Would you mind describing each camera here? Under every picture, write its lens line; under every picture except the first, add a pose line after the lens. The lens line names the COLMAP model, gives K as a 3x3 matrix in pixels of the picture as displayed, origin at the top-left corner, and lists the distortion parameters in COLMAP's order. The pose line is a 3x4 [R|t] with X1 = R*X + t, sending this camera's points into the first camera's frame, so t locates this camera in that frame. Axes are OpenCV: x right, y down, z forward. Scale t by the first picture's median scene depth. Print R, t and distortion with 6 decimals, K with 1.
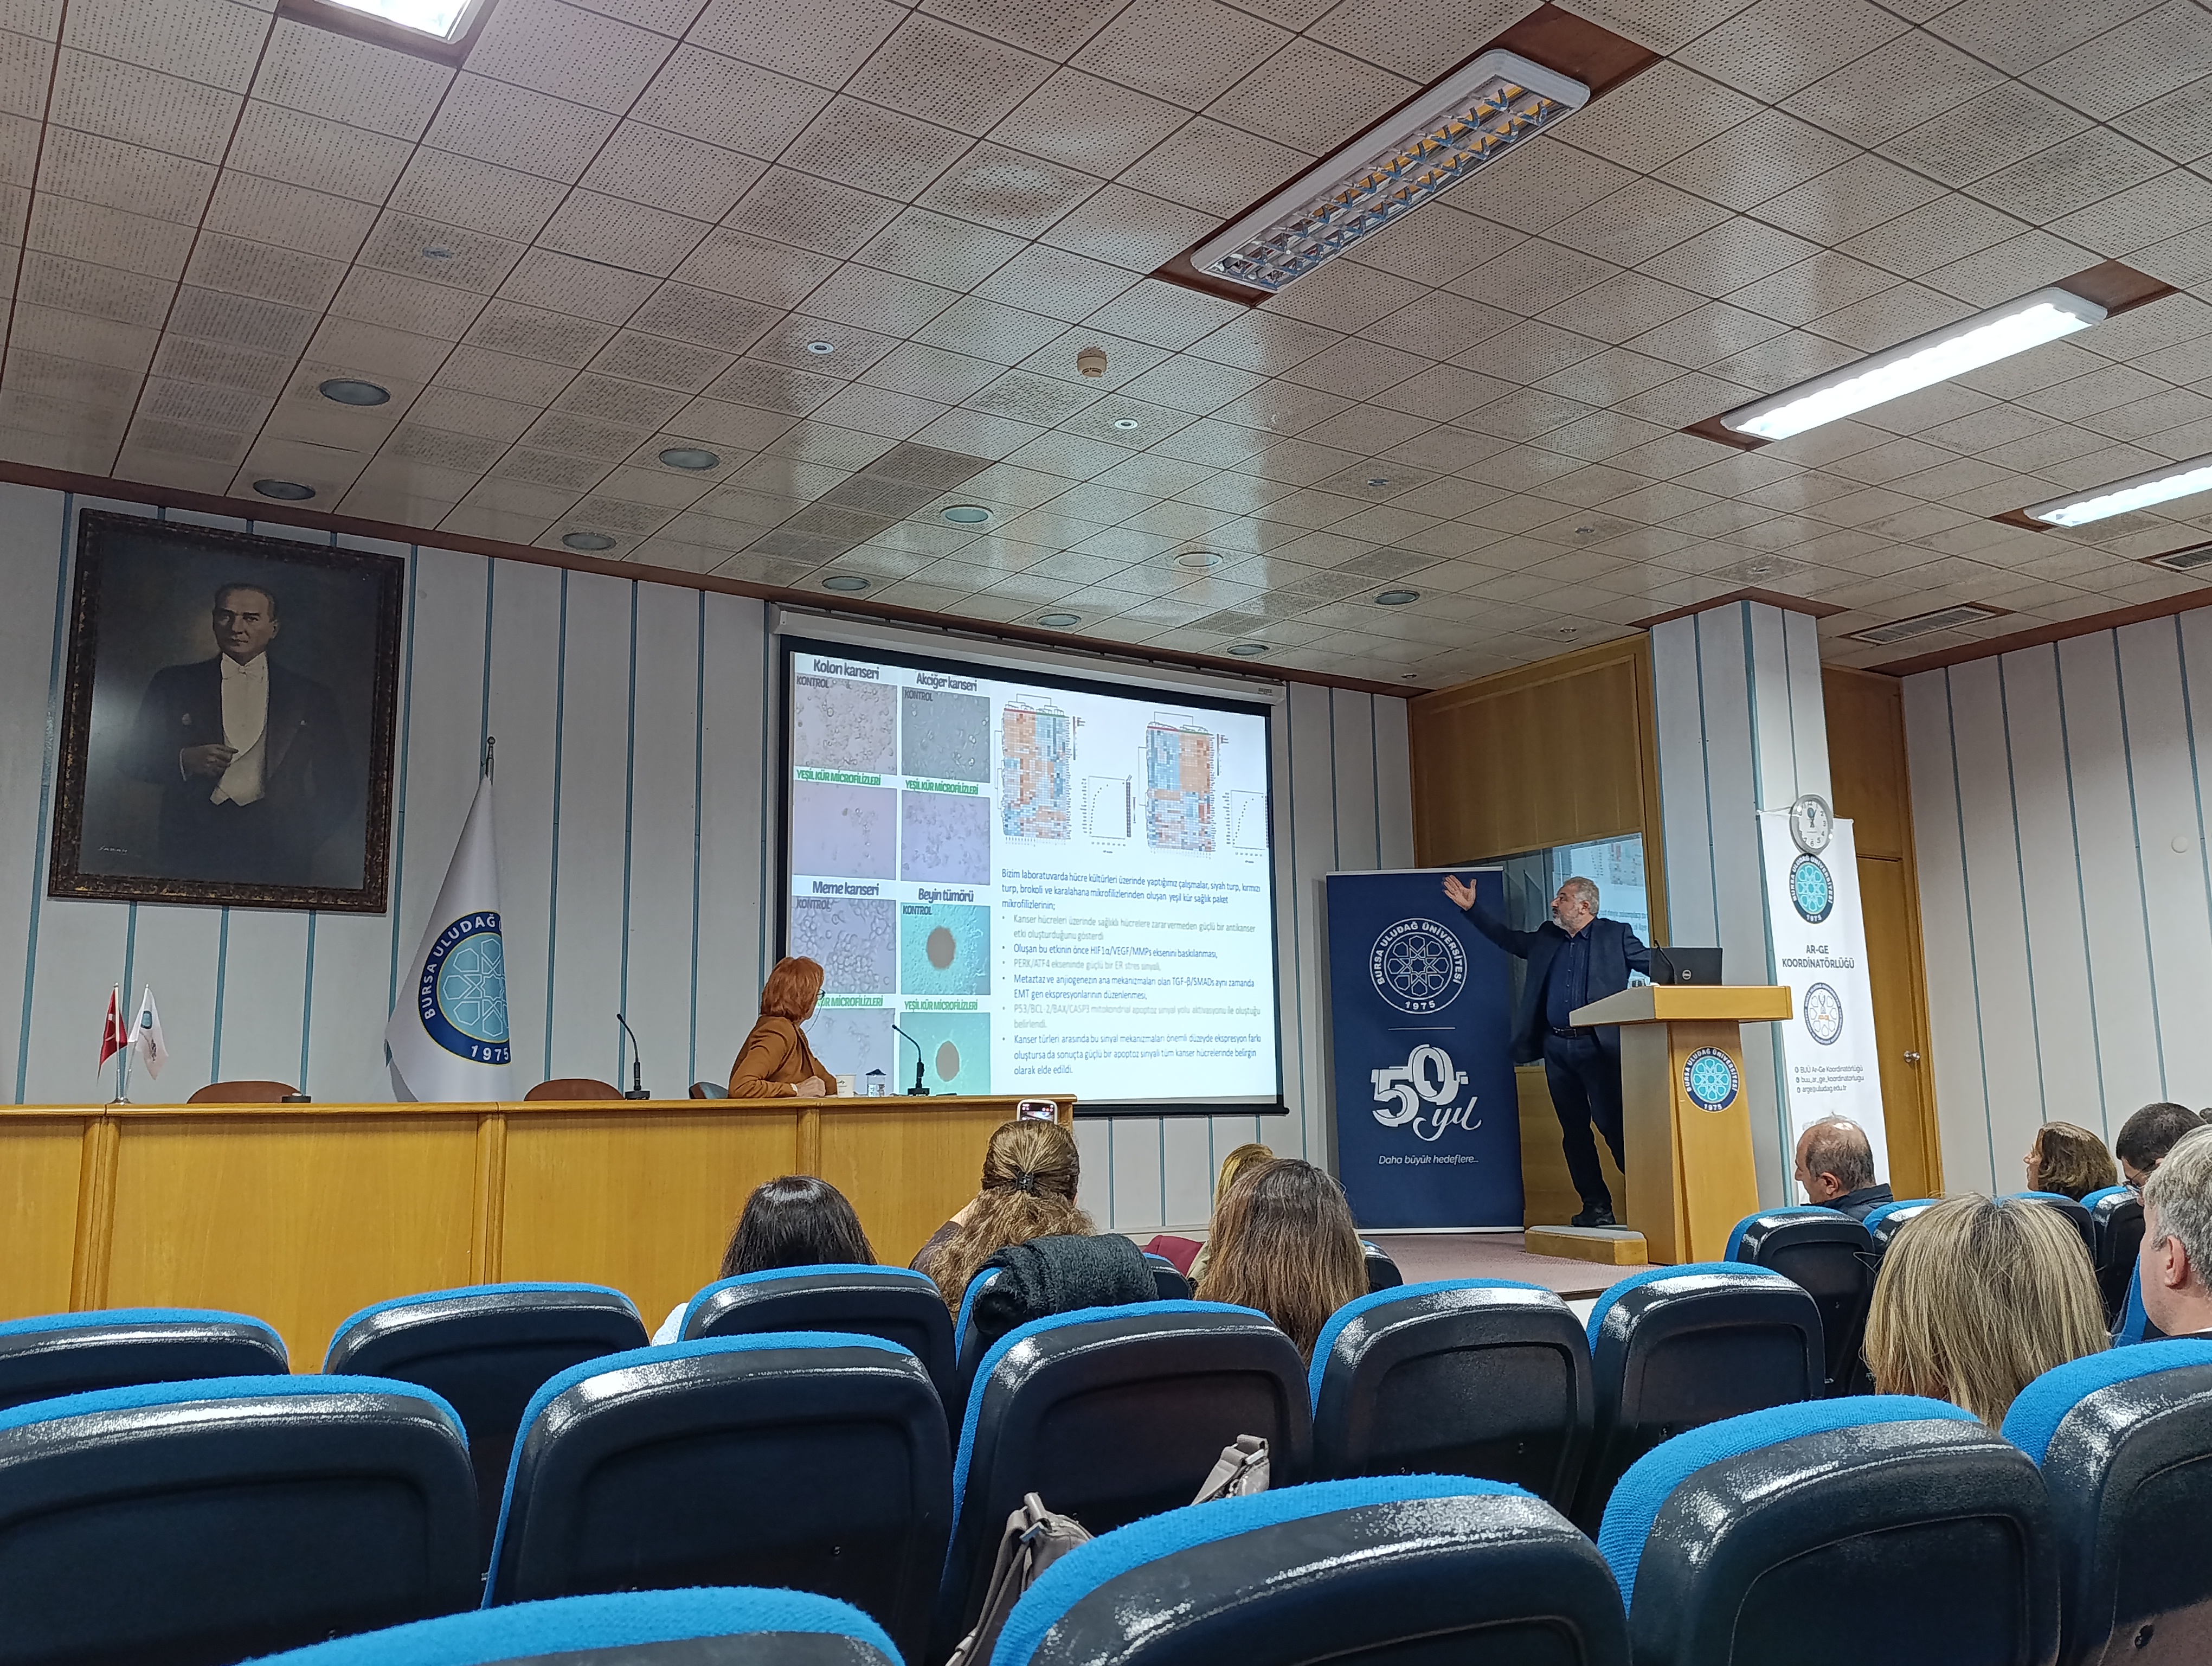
lens RADIAL K [[1814.3, 0, 1125.8], [0, 1814.3, 819.7], [0, 0, 1]] dist [0.031736, -0.032936]
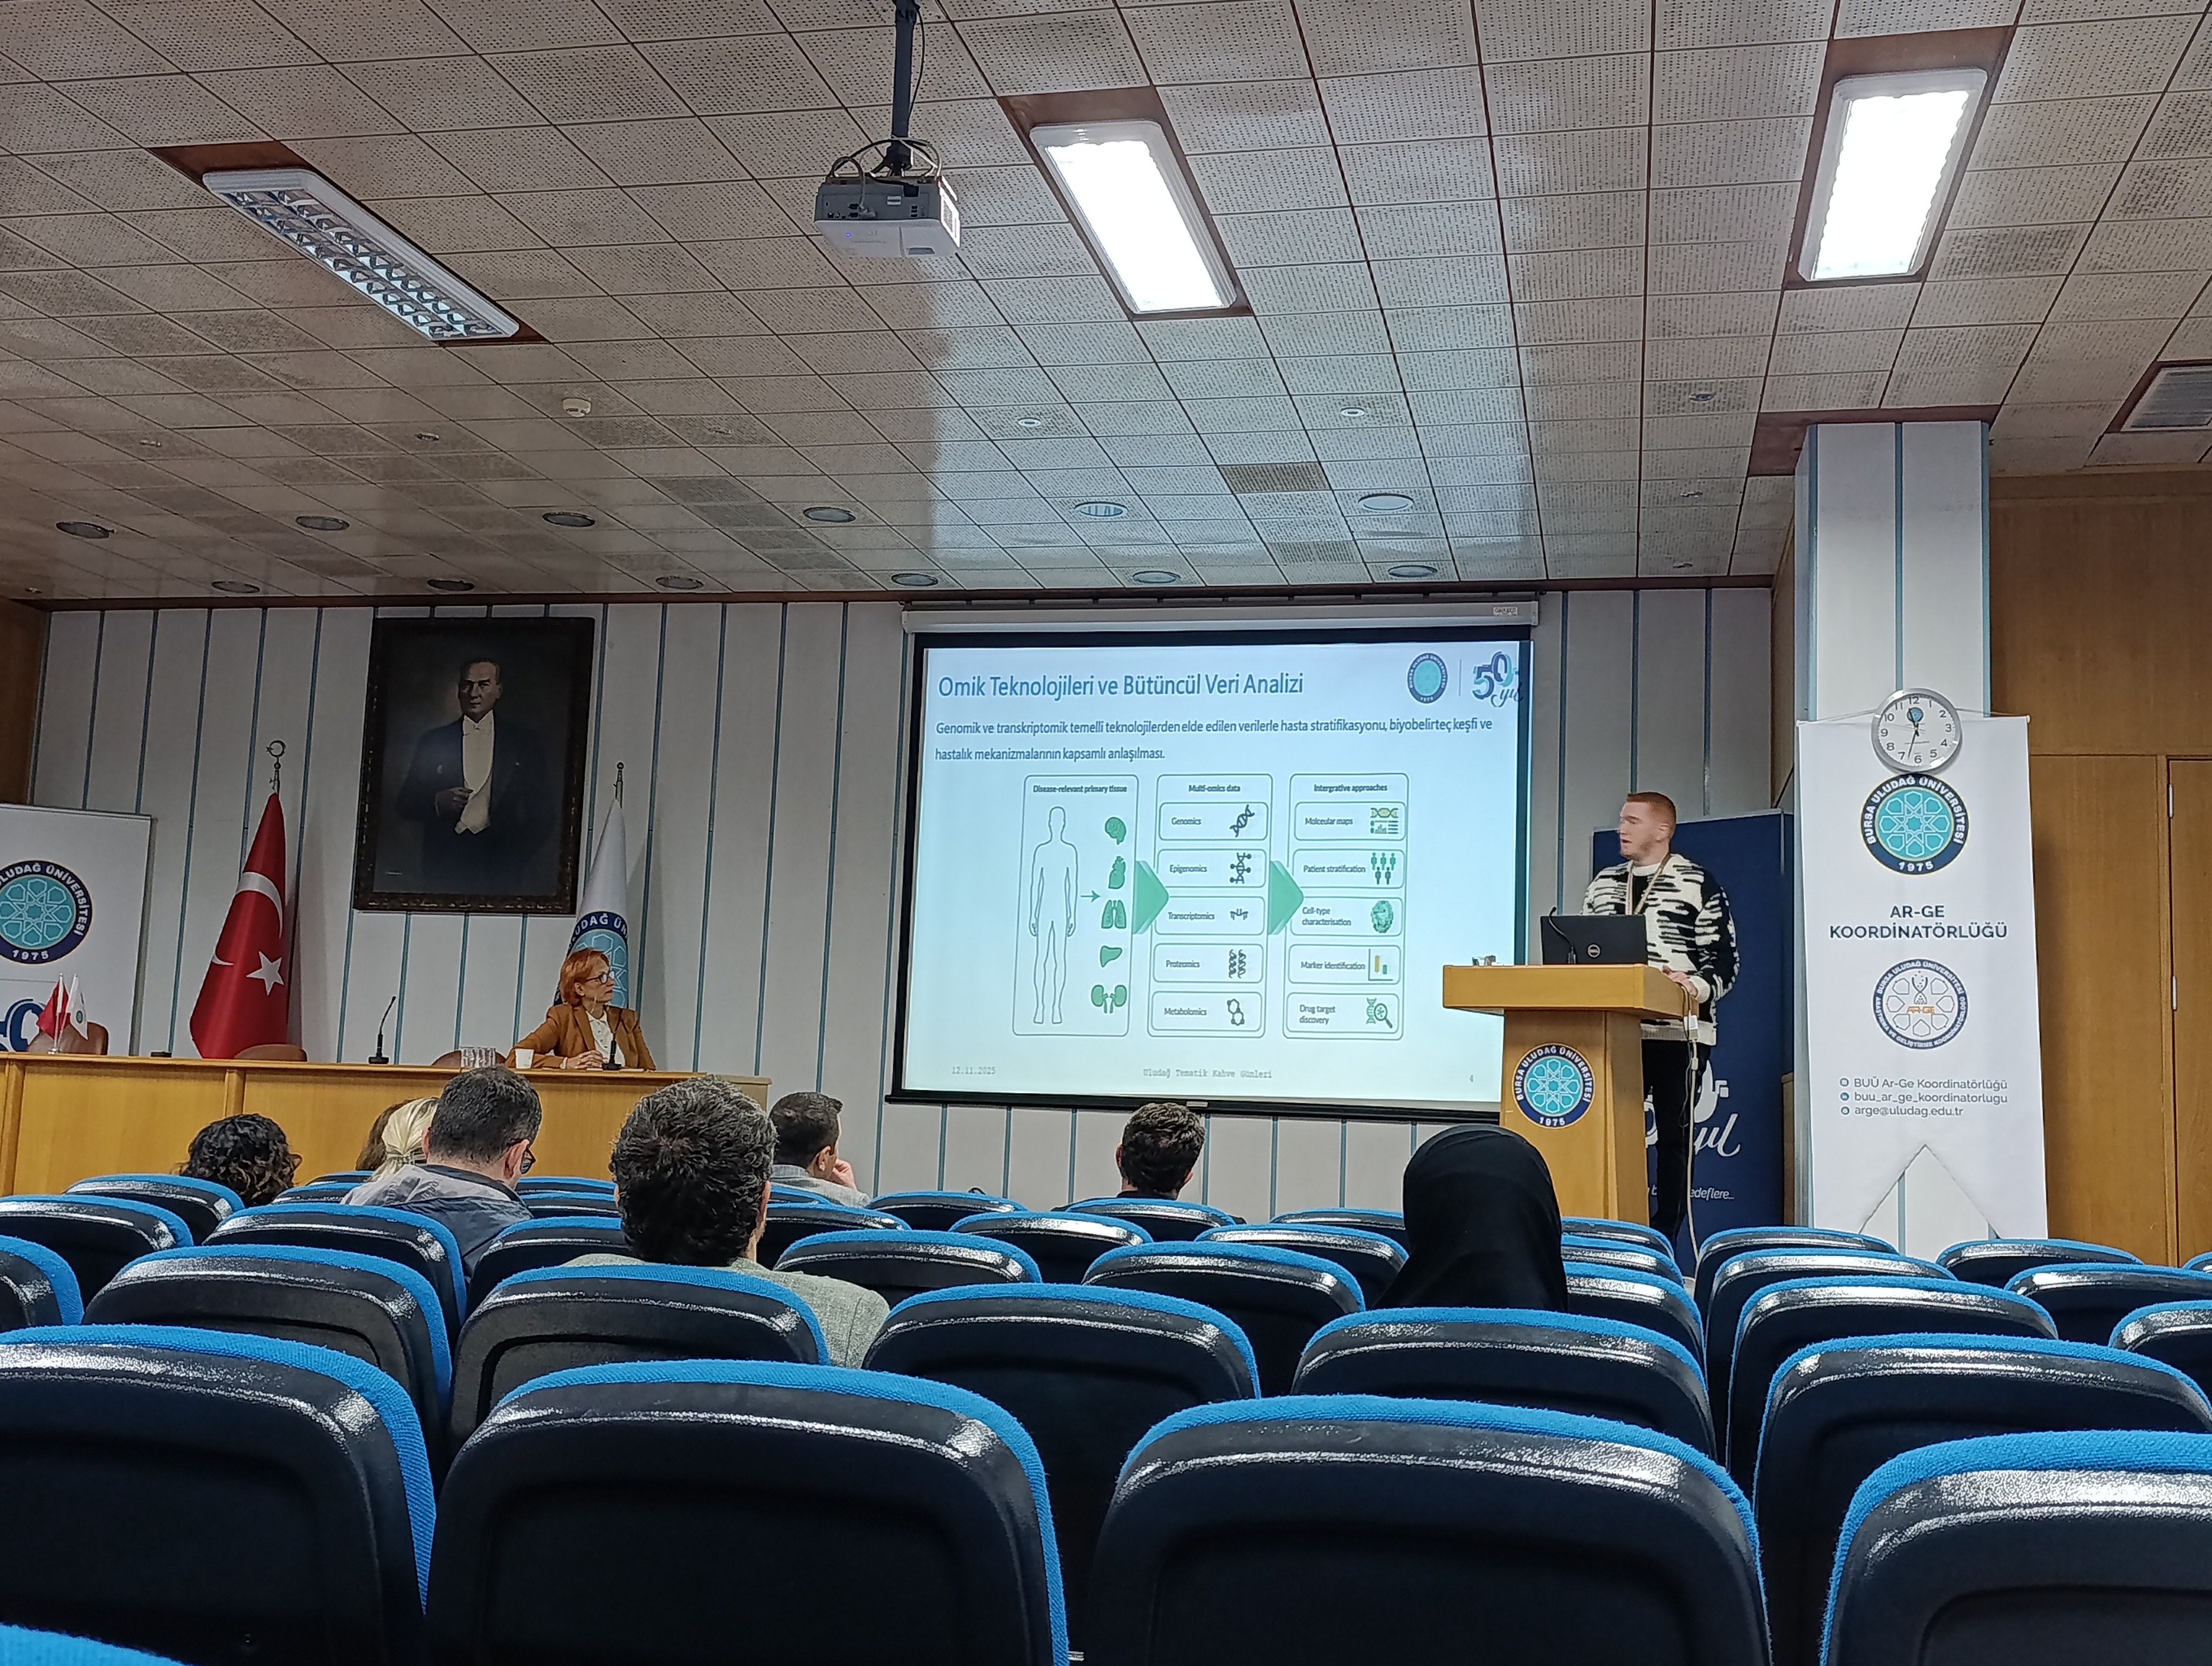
lens RADIAL K [[2264.6, 0, 1140.3], [0, 2264.6, 820.2], [0, 0, 1]] dist [0.022157, 0.000000]
pose [[0.696671, -0.054136, -0.715345, 0.893777], [0.069799, 0.997533, -0.007515, 0.025092], [0.713987, -0.044695, 0.698731, 0.208785]]
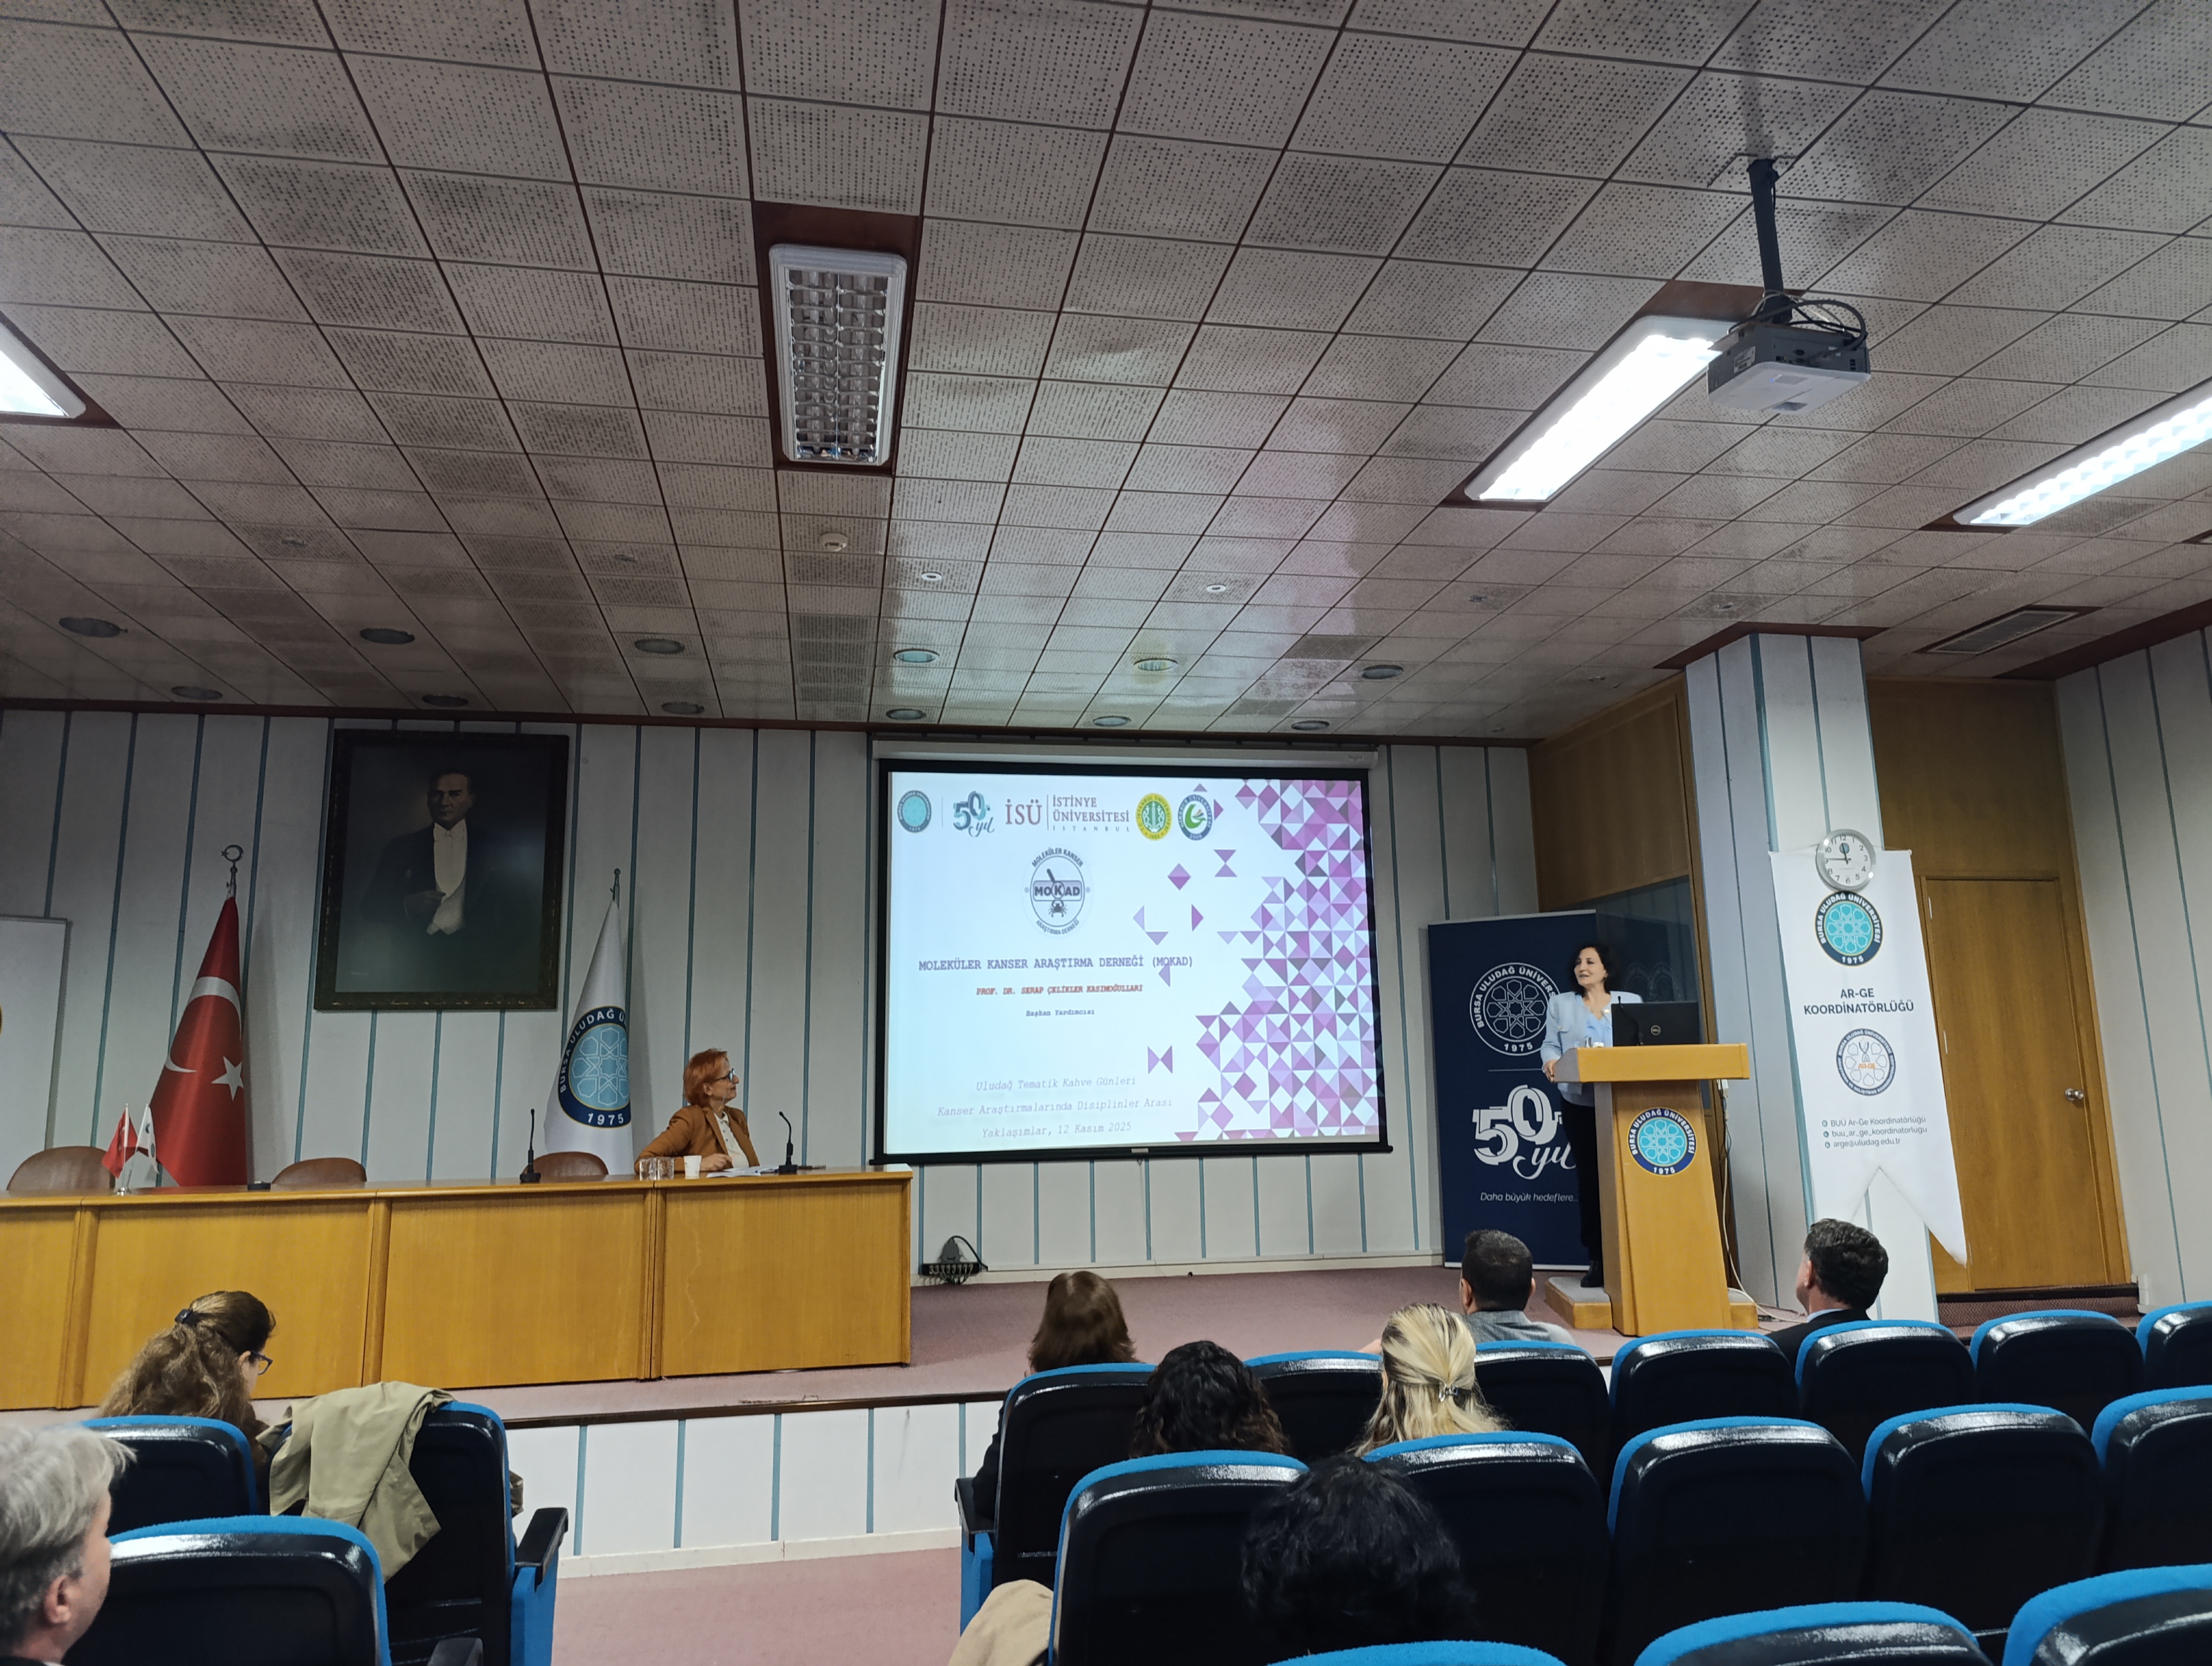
lens RADIAL K [[1512.2, 0, 1124.7], [0, 1512.2, 812.1], [0, 0, 1]] dist [0.027529, -0.028355]
pose [[0.920733, -0.074329, -0.383048, 0.381212], [0.068604, 0.997234, -0.028606, -0.029218], [0.384115, 0.000060, 0.923285, 0.142141]]
